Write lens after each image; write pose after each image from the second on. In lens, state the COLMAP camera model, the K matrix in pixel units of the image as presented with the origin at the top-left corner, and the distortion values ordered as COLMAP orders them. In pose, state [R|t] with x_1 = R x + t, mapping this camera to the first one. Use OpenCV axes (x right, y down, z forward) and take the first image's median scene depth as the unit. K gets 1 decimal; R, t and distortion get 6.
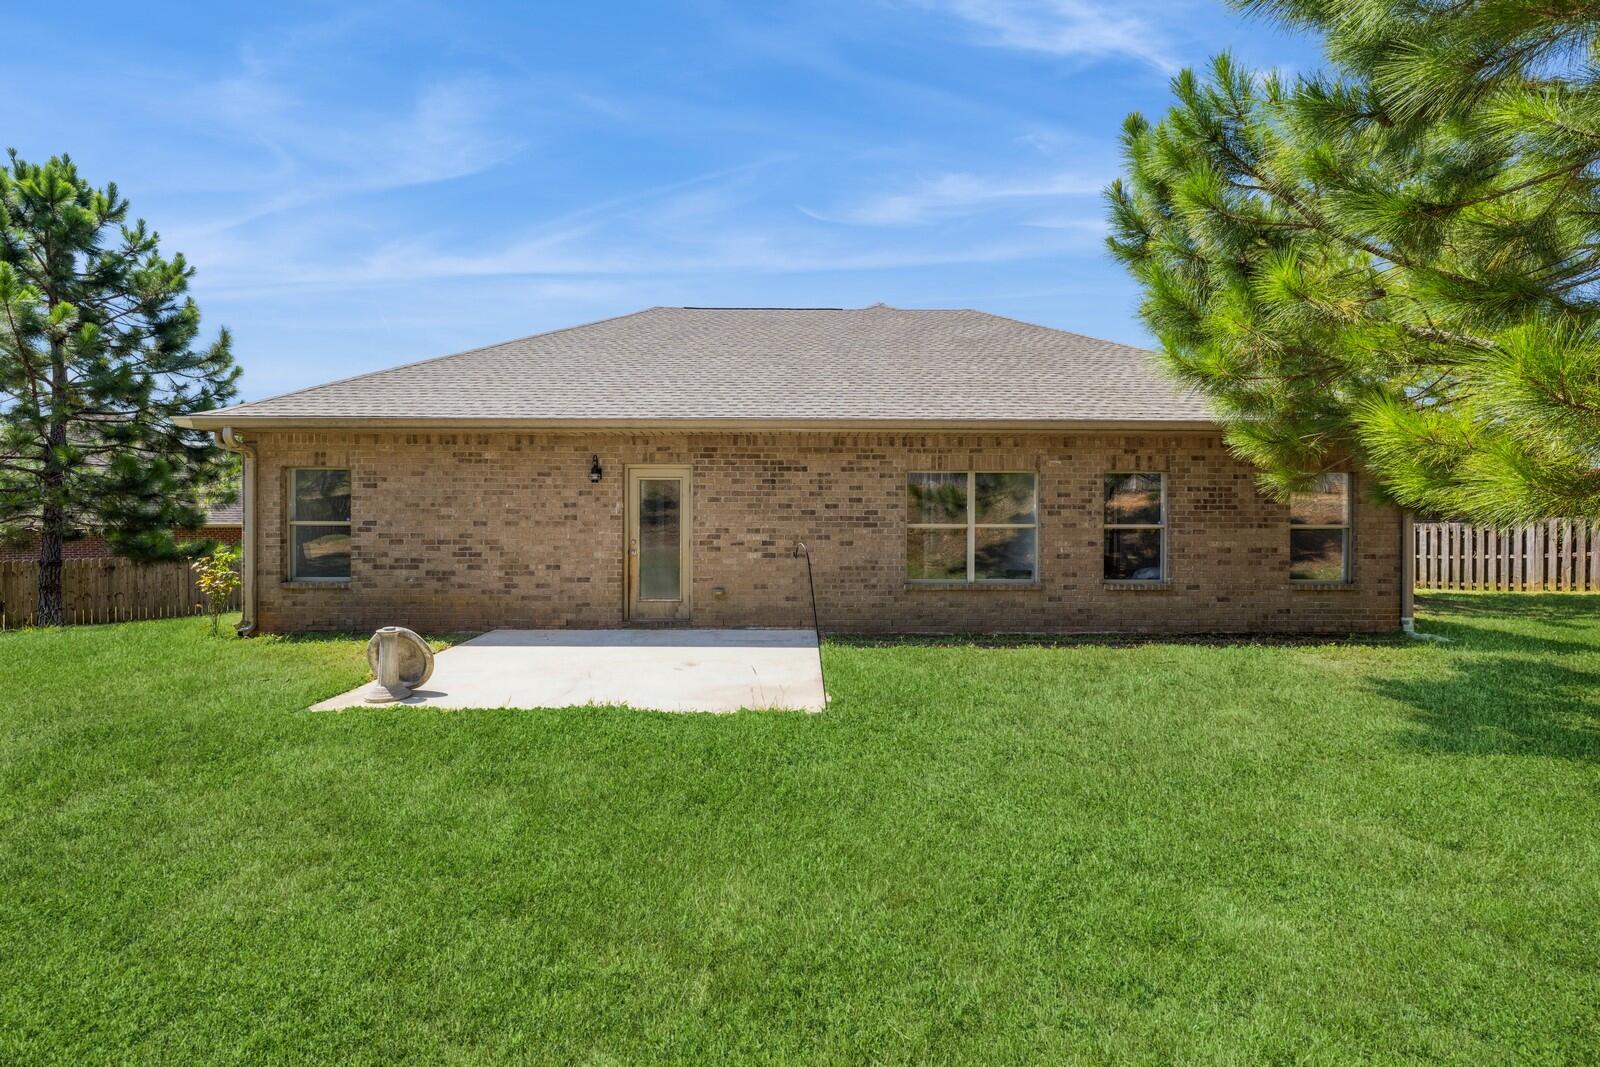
lens RADIAL K [[681.9, 0, 800.3], [0, 681.9, 533.4], [0, 0, 1]] dist [-0.004306, 0.001451]
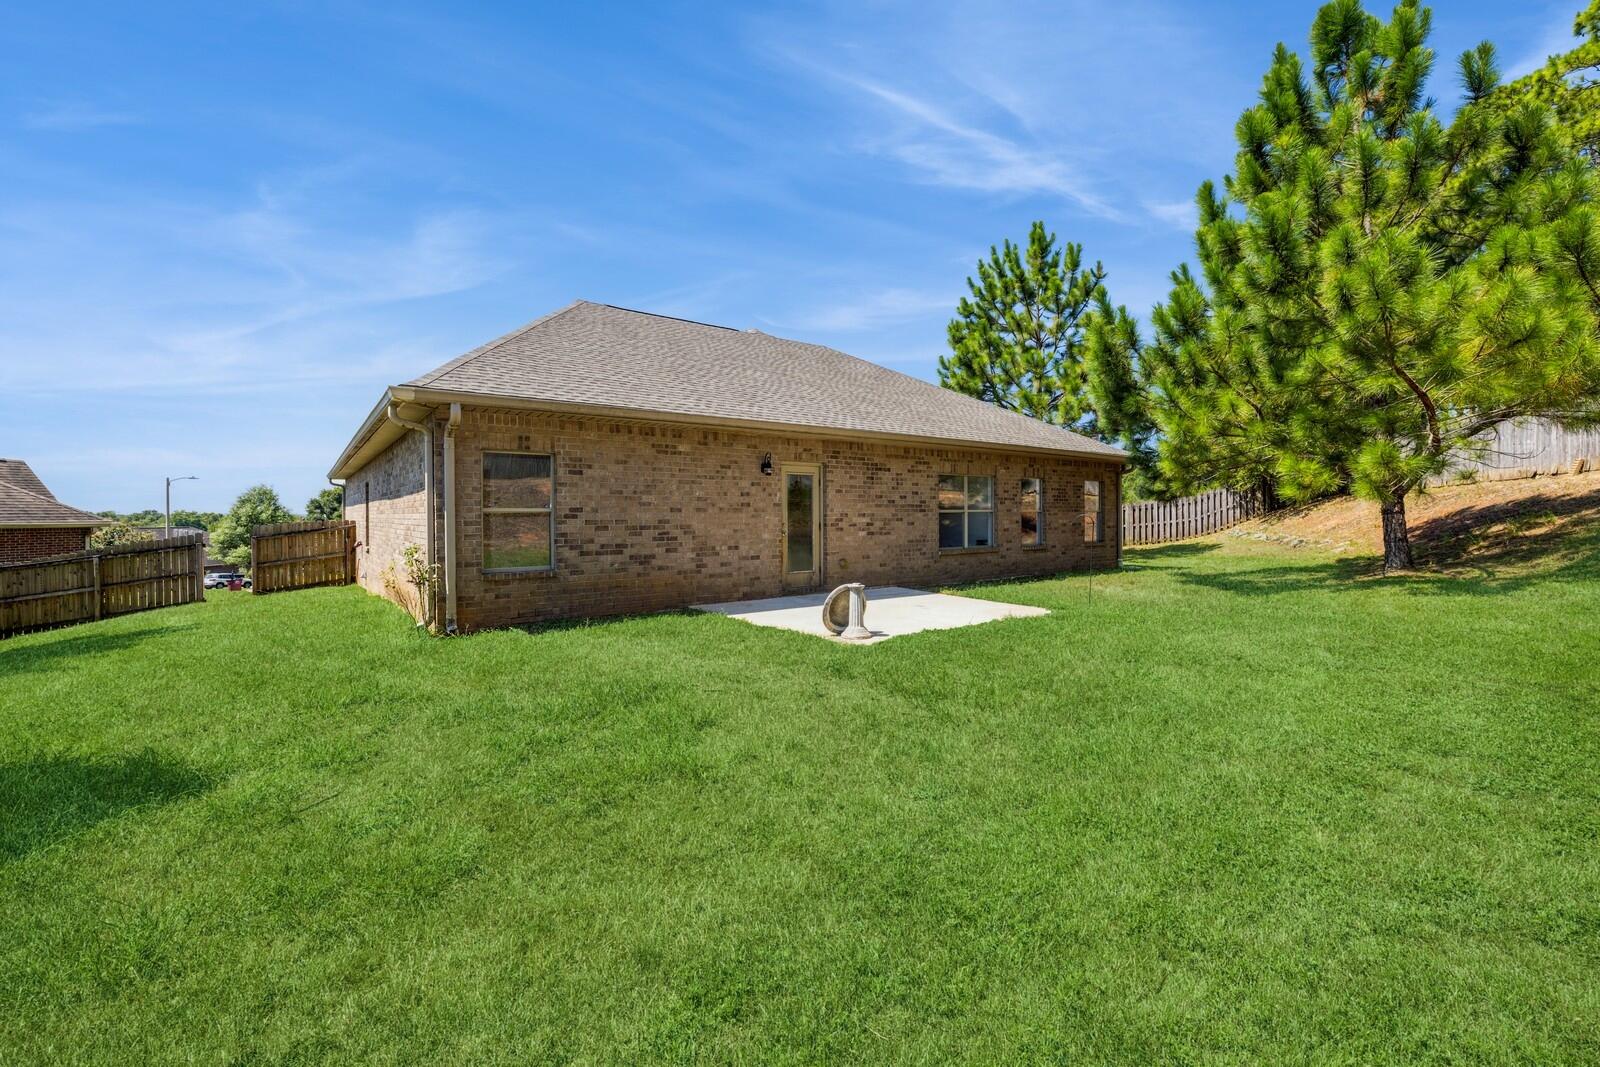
lens RADIAL K [[681.9, 0, 792.0], [0, 681.9, 516.3], [0, 0, 1]] dist [-0.004306, 0.001451]
pose [[0.808892, -0.007404, 0.587910, -0.961524], [0.013020, 0.999901, -0.005321, 0.003656], [-0.587813, 0.011959, 0.808909, 0.007001]]
